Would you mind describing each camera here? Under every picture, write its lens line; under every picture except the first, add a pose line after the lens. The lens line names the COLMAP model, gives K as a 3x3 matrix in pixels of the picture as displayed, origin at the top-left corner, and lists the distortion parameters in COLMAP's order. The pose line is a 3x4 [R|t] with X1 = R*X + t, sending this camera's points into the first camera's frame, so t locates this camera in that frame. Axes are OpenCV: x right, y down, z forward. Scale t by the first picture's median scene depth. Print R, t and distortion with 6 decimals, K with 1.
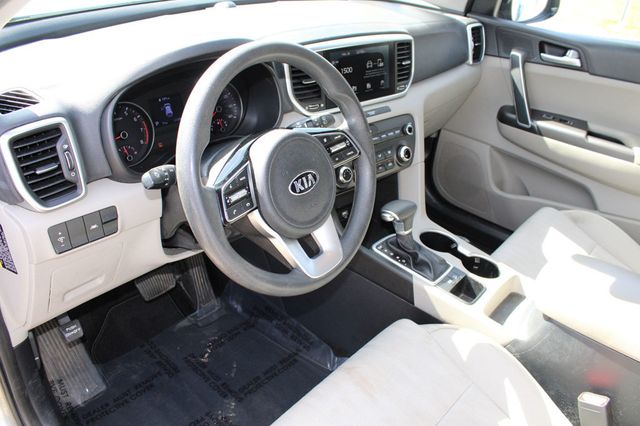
lens RADIAL K [[527.0, 0, 318.9], [0, 527.0, 216.6], [0, 0, 1]] dist [-0.163379, 0.124778]
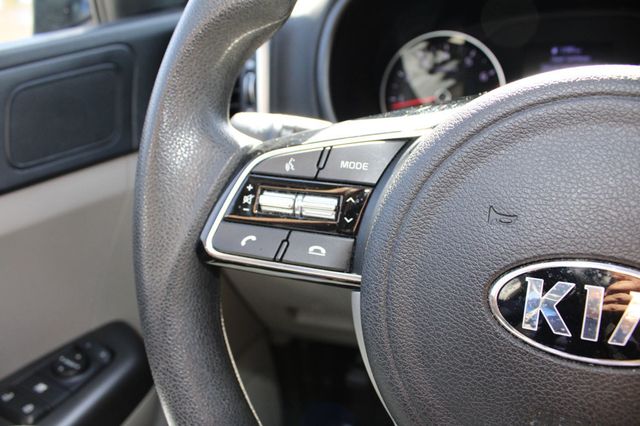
lens RADIAL K [[527.0, 0, 319.6], [0, 527.0, 215.1], [0, 0, 1]] dist [-0.163379, 0.124778]
pose [[0.301365, 0.274723, -0.913075, 0.071512], [-0.375038, 0.914564, 0.151389, -0.056224], [0.876656, 0.296814, 0.378649, 0.504829]]
